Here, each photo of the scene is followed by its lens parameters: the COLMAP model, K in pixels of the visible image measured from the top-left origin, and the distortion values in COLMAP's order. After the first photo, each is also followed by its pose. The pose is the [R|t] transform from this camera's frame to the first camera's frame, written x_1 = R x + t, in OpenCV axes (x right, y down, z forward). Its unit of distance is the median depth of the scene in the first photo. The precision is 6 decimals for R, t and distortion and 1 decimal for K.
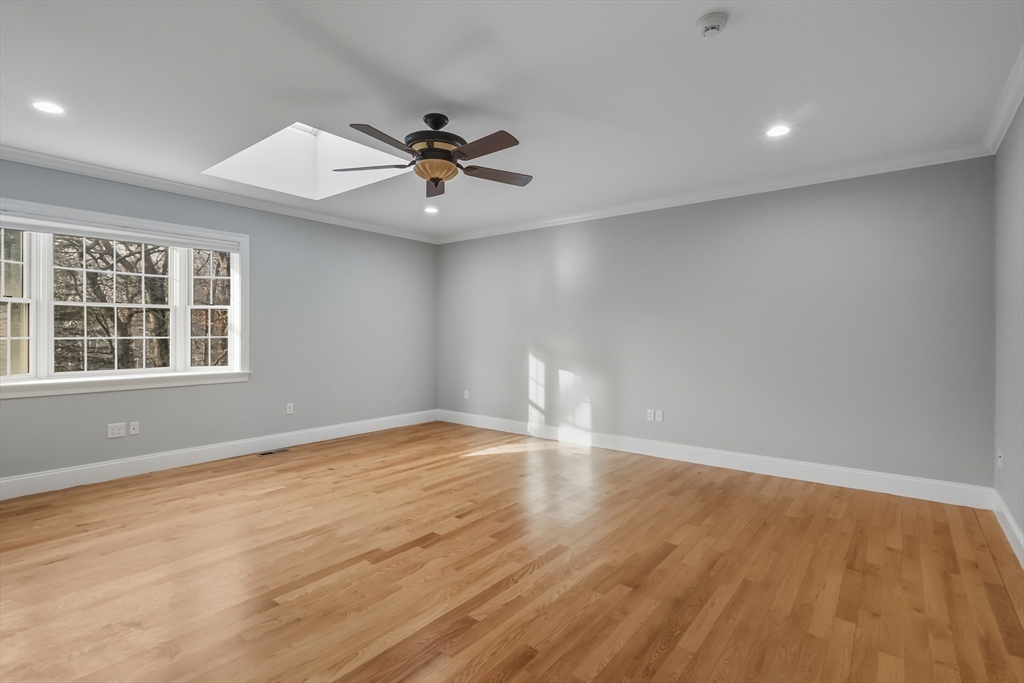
lens RADIAL K [[481.2, 0, 512.0], [0, 481.2, 341.5], [0, 0, 1]] dist [-0.000801, -0.000009]
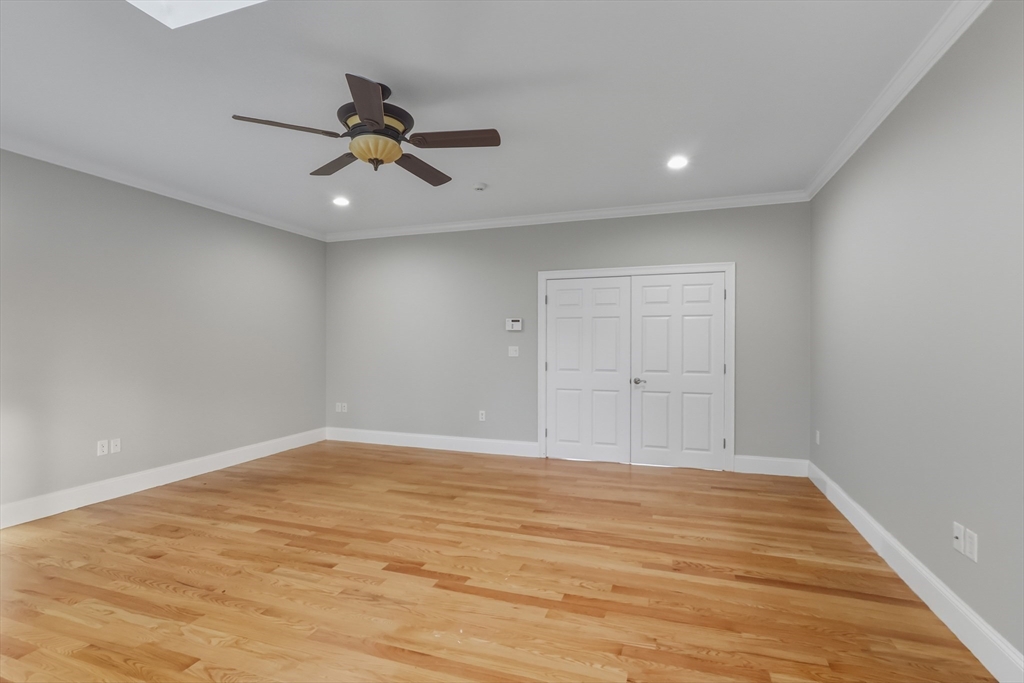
lens RADIAL K [[481.2, 0, 512.0], [0, 481.2, 341.5], [0, 0, 1]] dist [-0.000801, -0.000009]
pose [[-0.323202, 0.000543, 0.946330, -1.048470], [0.010044, 0.999945, 0.002856, -0.016271], [-0.946277, 0.010428, -0.323190, 1.036271]]
